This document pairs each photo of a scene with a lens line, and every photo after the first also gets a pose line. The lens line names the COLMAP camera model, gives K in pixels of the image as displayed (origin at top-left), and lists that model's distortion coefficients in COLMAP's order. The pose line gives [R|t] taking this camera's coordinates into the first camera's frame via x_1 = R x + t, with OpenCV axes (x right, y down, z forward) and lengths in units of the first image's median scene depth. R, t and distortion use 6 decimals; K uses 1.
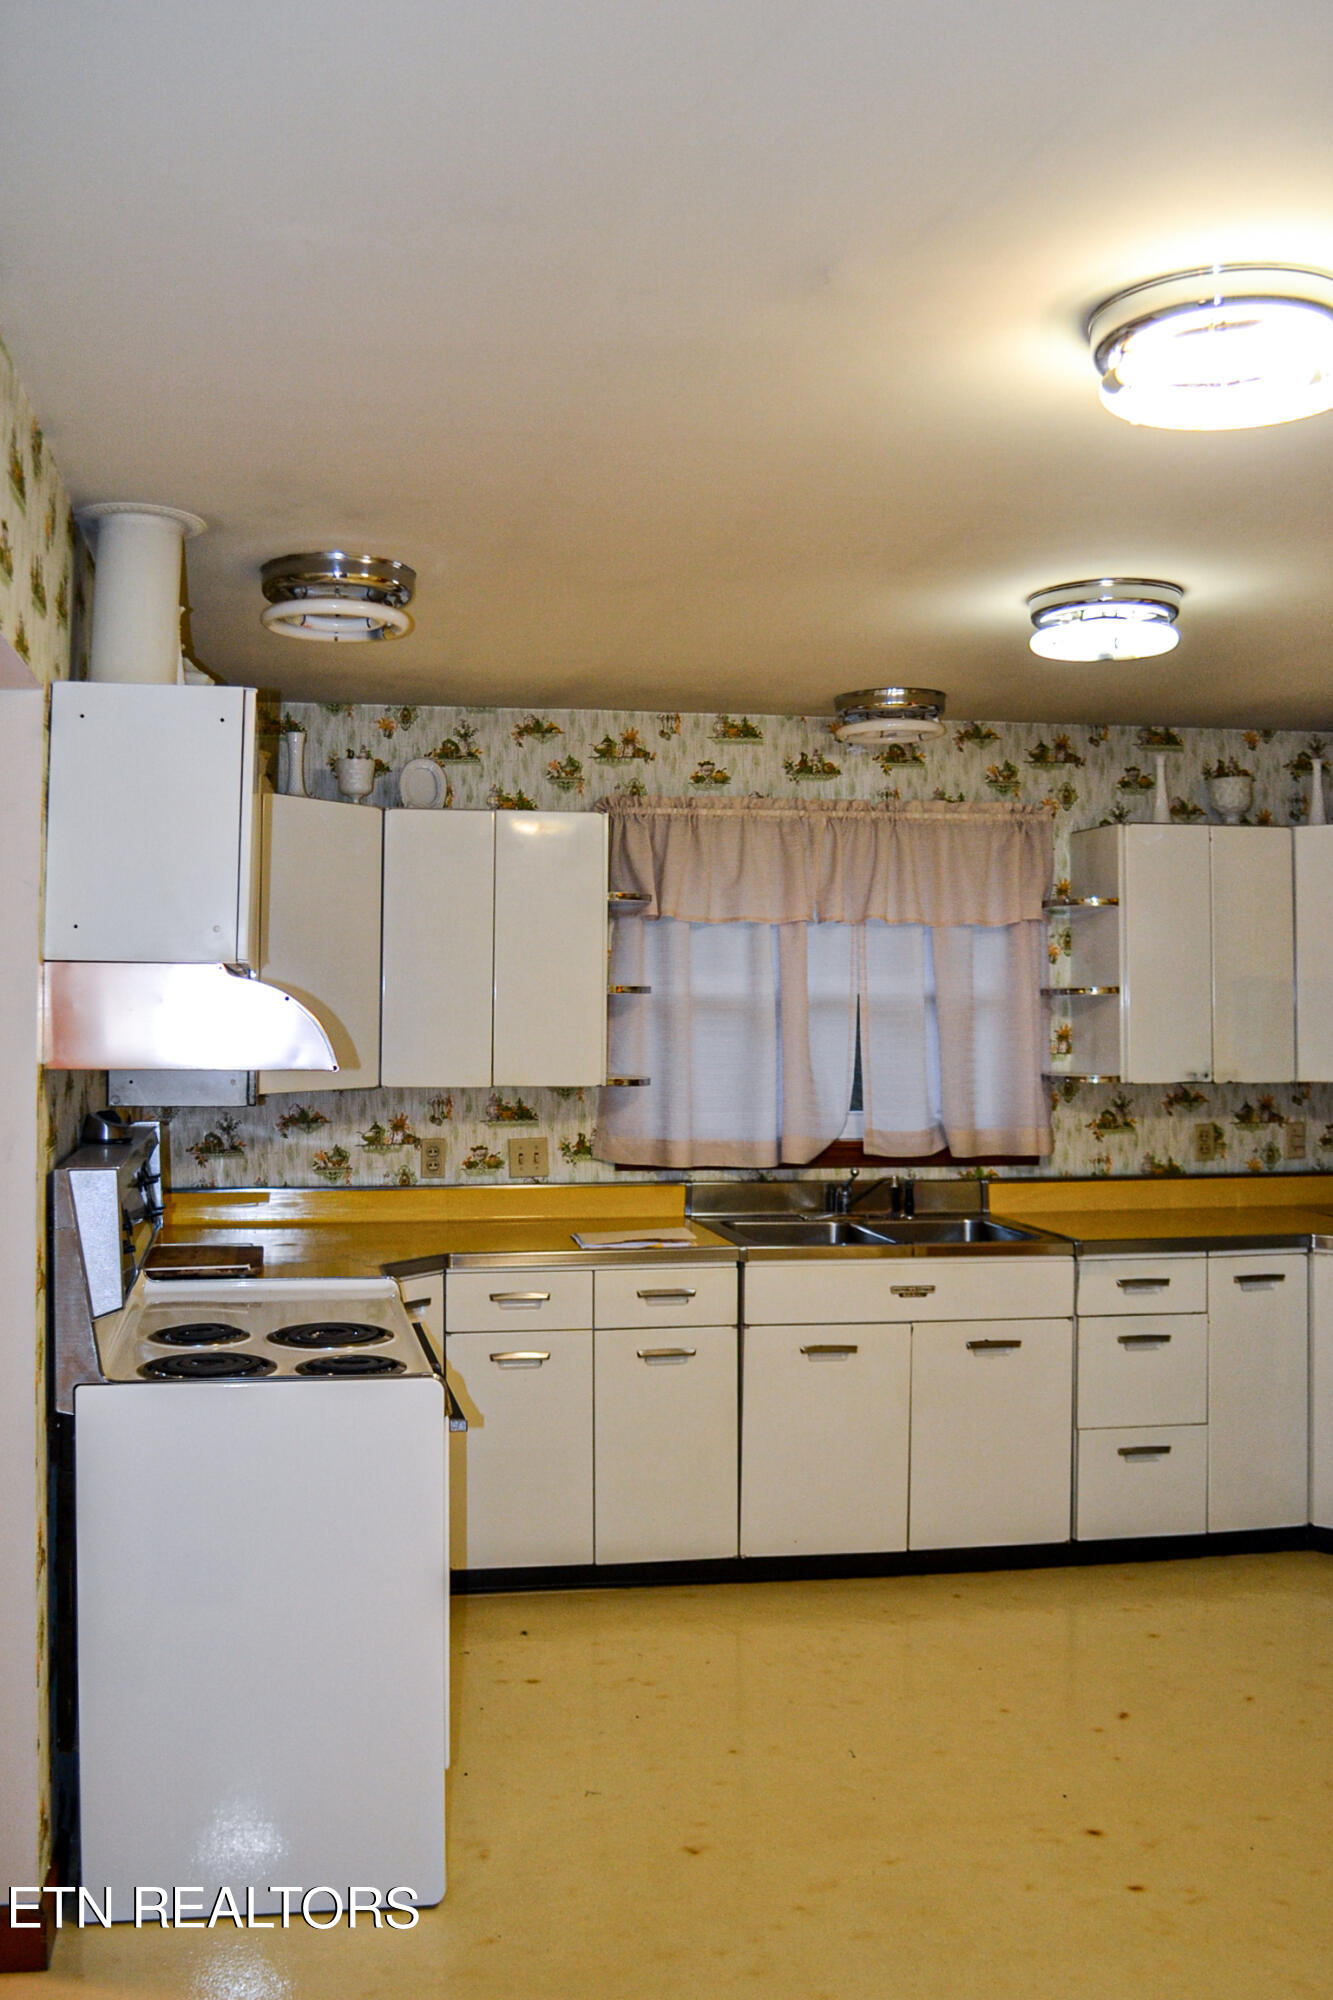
lens RADIAL K [[2044.5, 0, 531.2], [0, 2044.5, 884.5], [0, 0, 1]] dist [-0.104755, 0.003300]
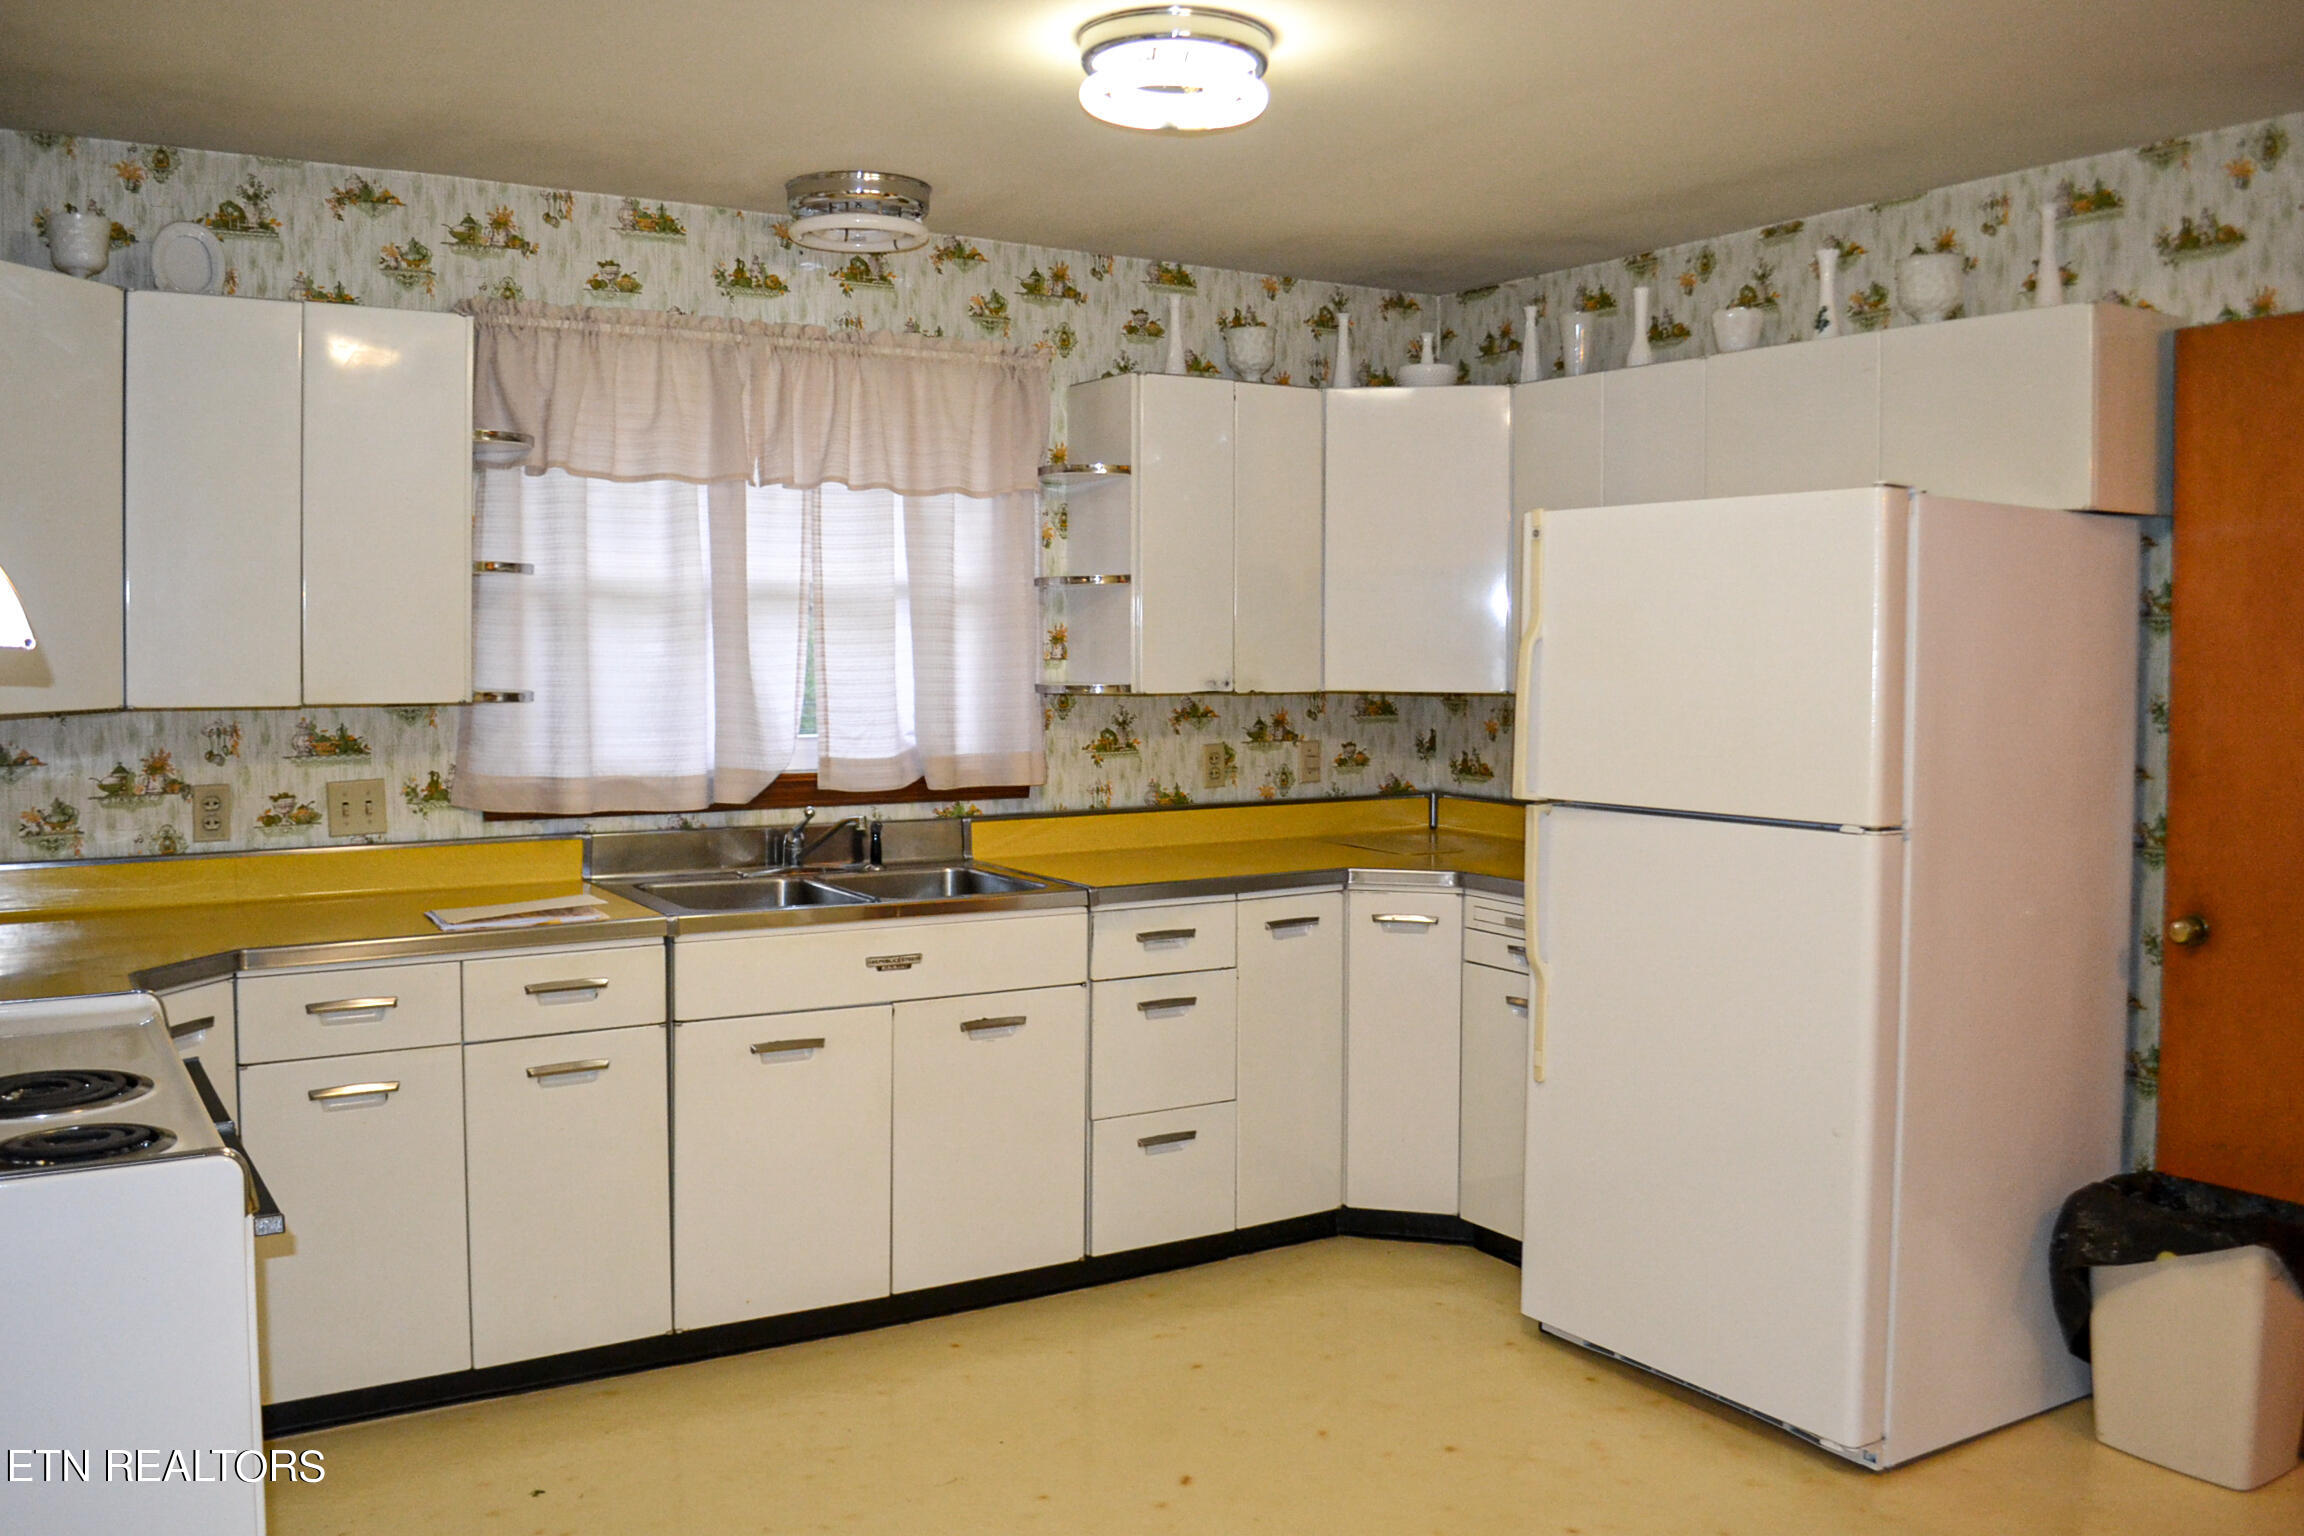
lens RADIAL K [[1932.4, 0, 1142.5], [0, 1932.4, 695.1], [0, 0, 1]] dist [-0.071228, 0.004363]
pose [[0.916392, -0.014572, 0.400016, -0.015934], [-0.010534, 0.998113, 0.060492, 0.052257], [-0.400143, -0.059648, 0.914509, 0.289679]]
